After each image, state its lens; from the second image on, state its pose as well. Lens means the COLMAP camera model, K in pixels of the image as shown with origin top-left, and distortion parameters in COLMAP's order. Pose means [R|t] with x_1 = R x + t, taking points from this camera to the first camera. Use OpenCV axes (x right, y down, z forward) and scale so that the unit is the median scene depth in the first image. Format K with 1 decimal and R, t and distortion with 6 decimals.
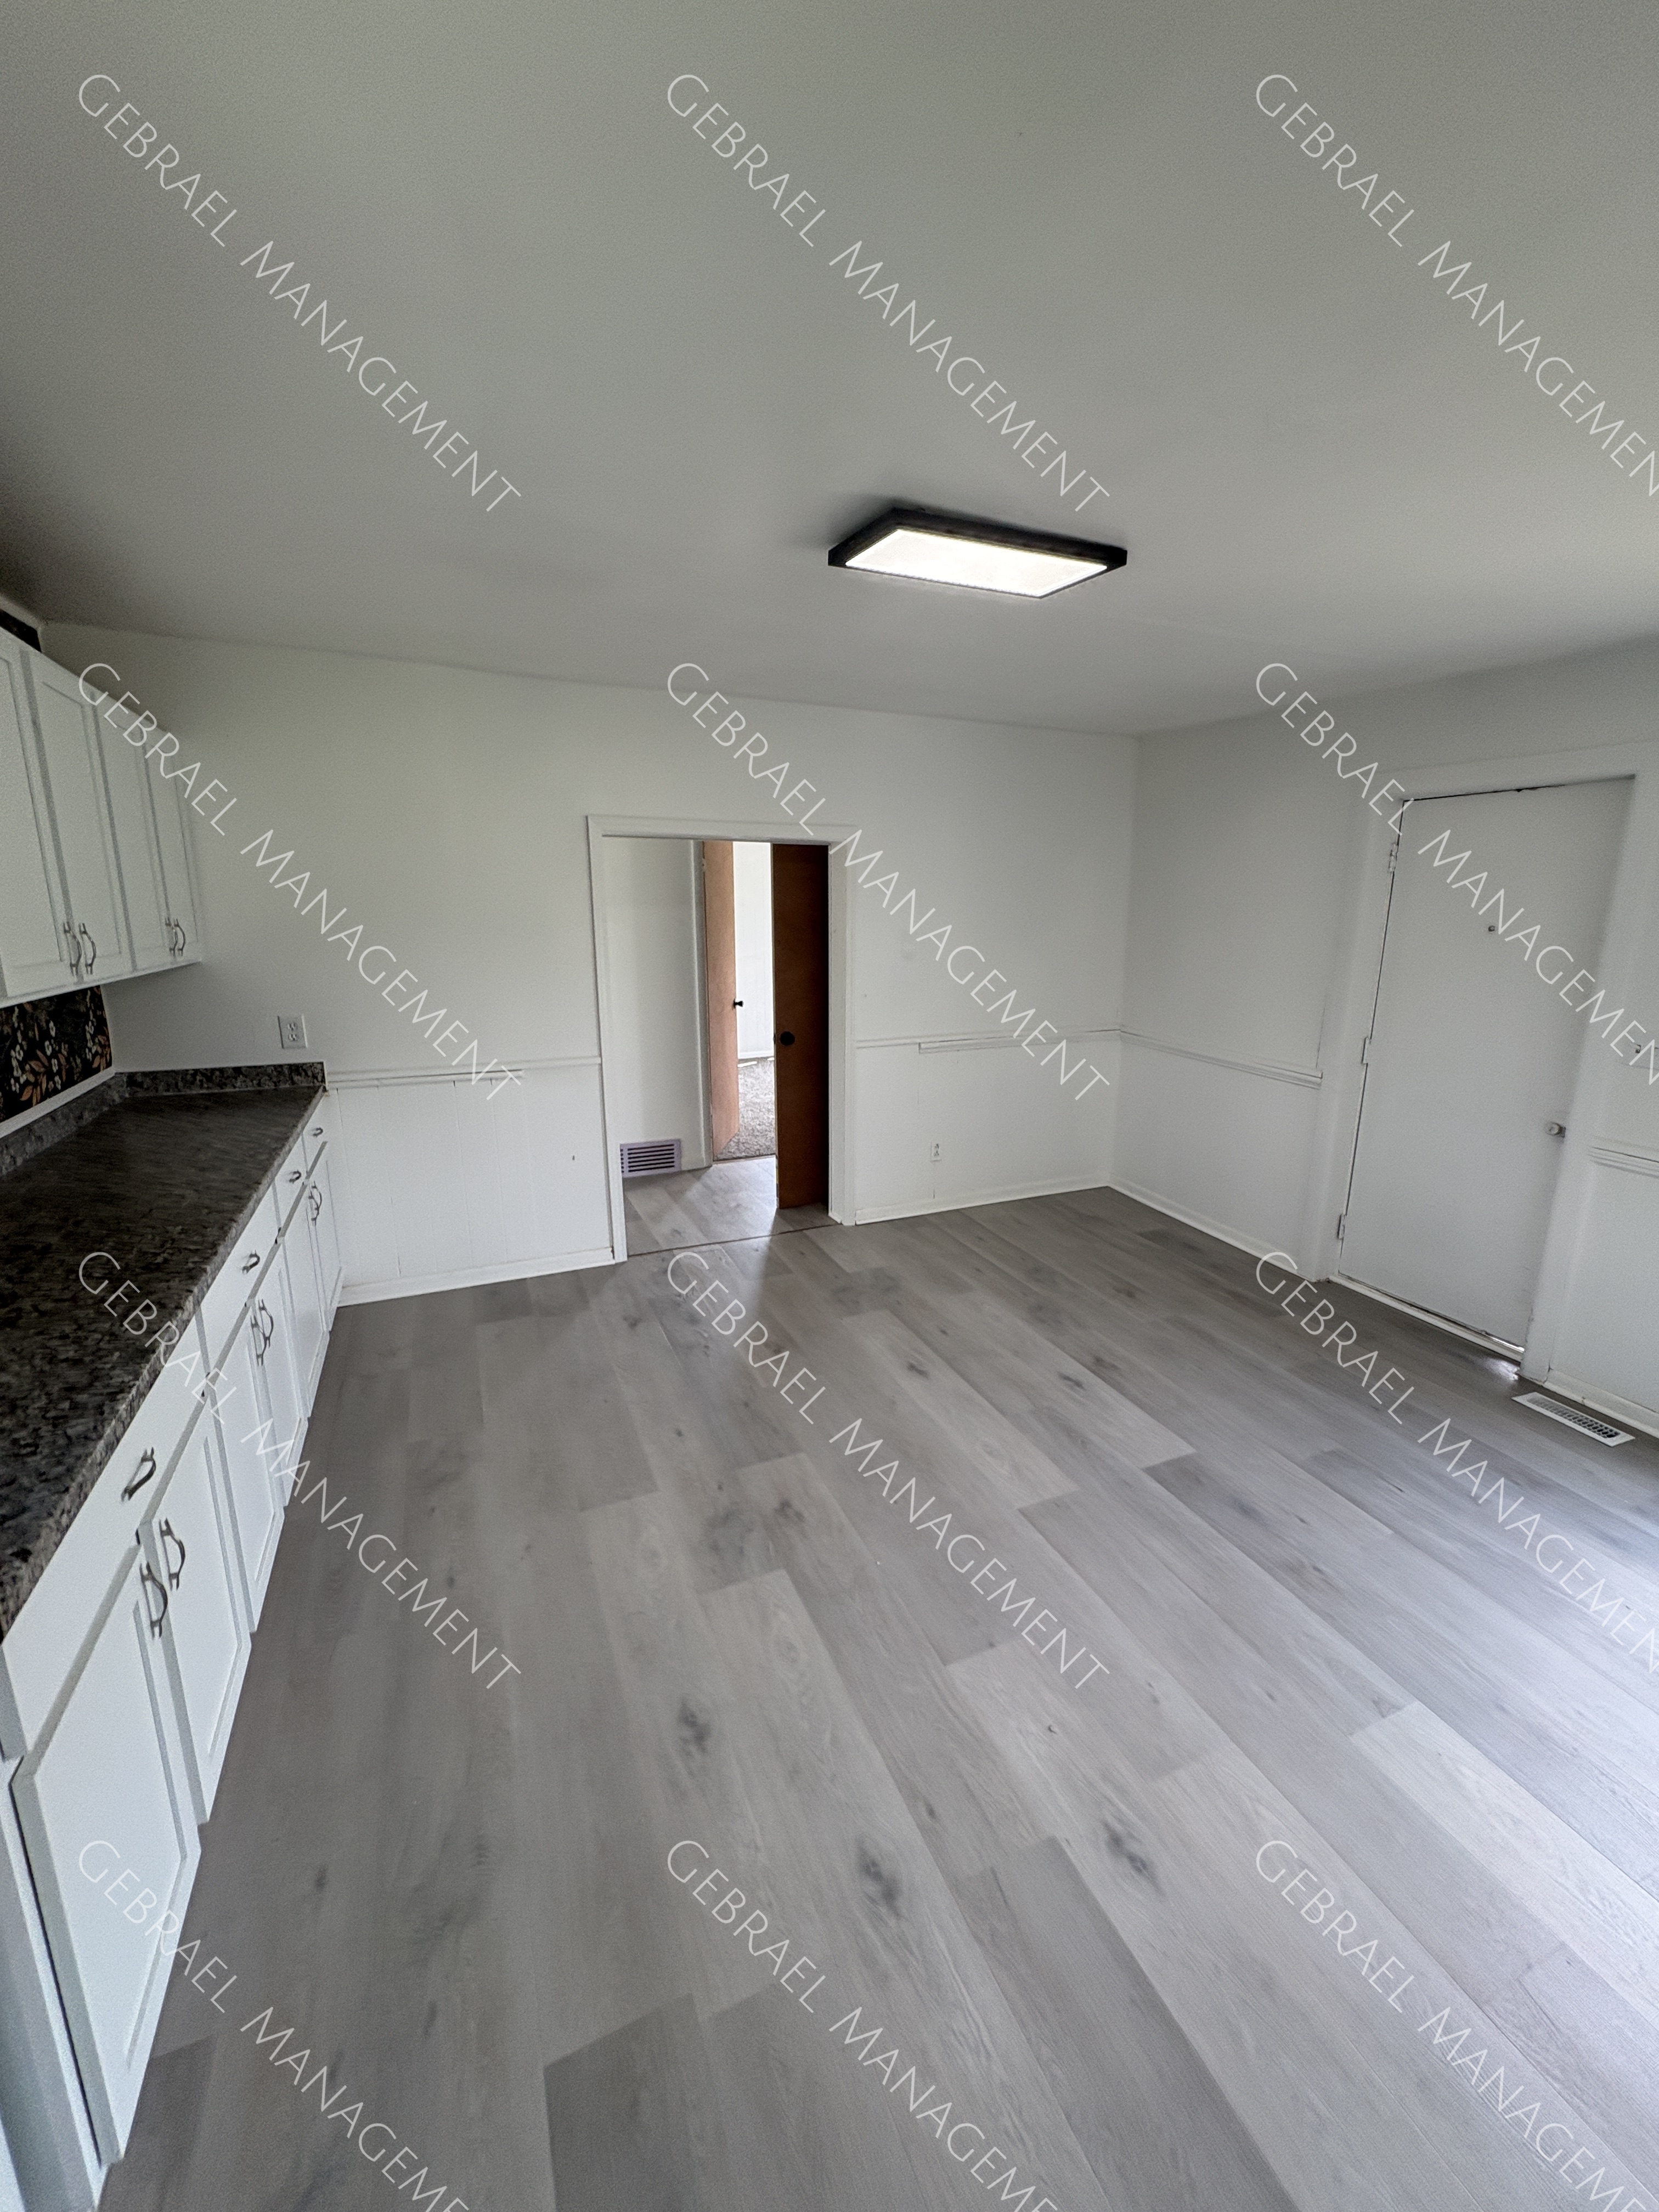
lens RADIAL K [[888.2, 0, 829.3], [0, 888.2, 1105.4], [0, 0, 1]] dist [-0.000002, 0.000091]
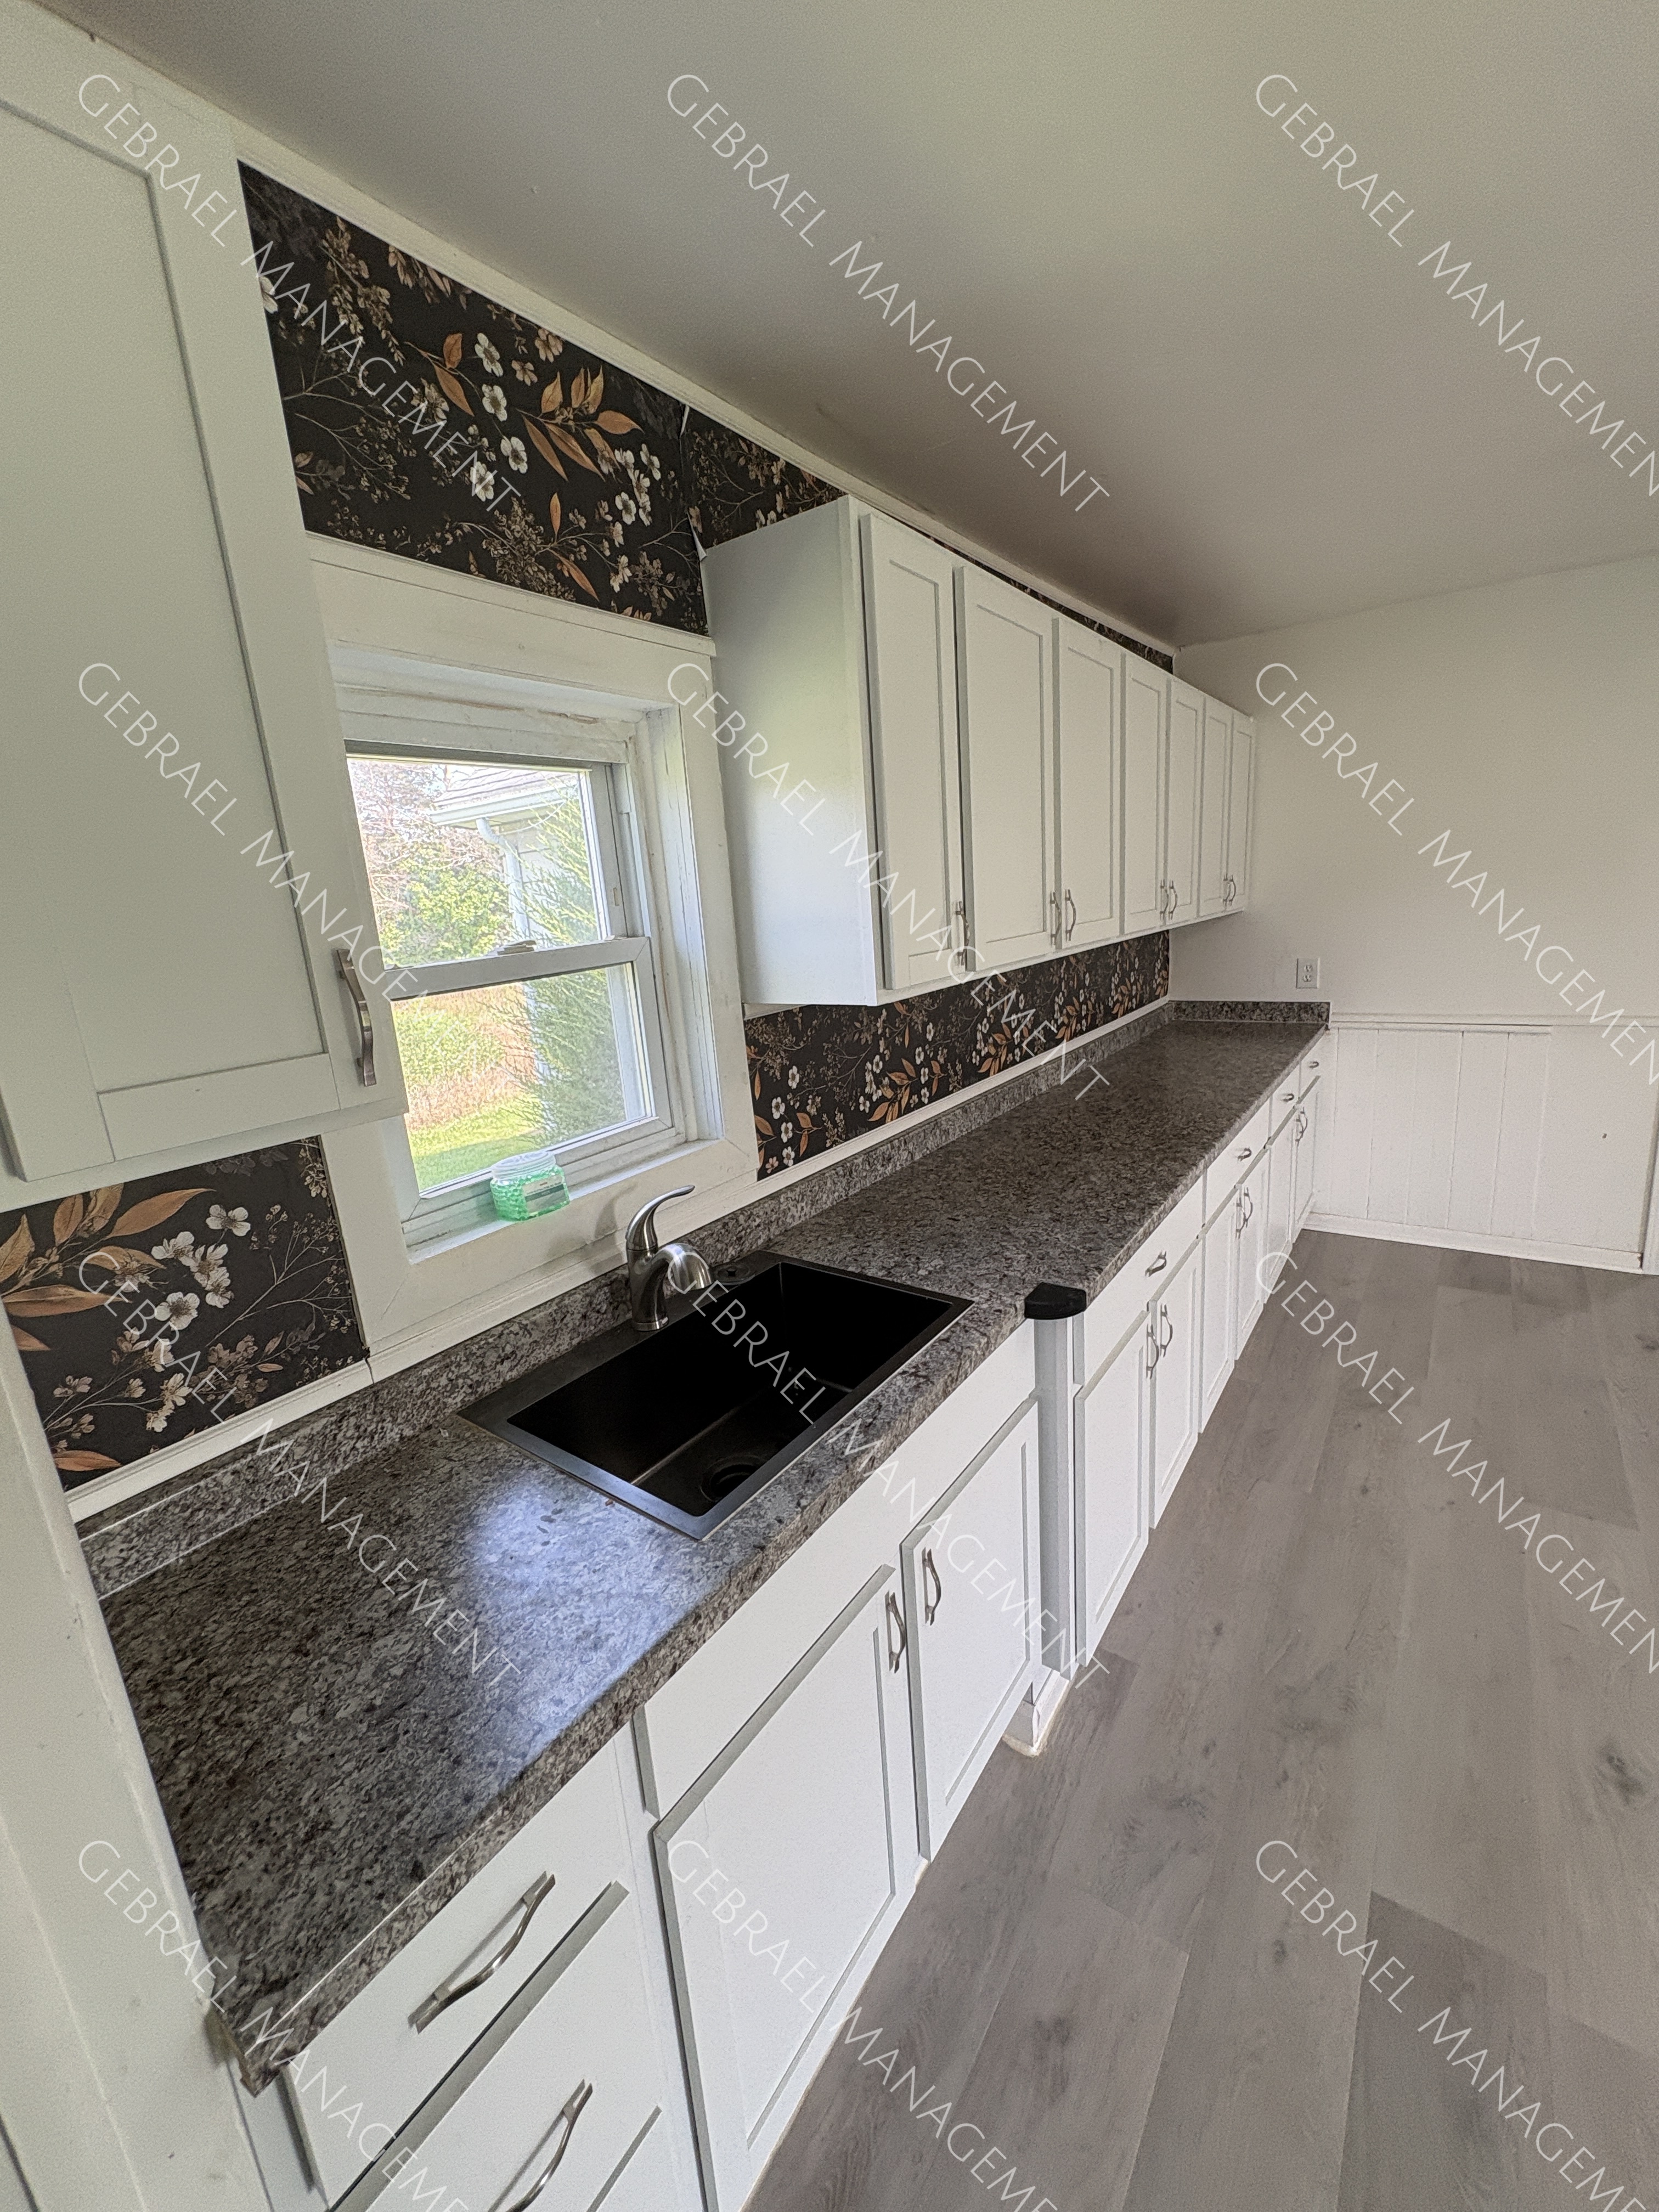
lens RADIAL K [[888.2, 0, 829.3], [0, 888.2, 1105.4], [0, 0, 1]] dist [-0.000002, 0.000091]
pose [[0.515767, 0.154660, -0.842654, 0.072046], [-0.113072, 0.987255, 0.111991, 0.036908], [0.849235, 0.037520, 0.526681, -0.128806]]
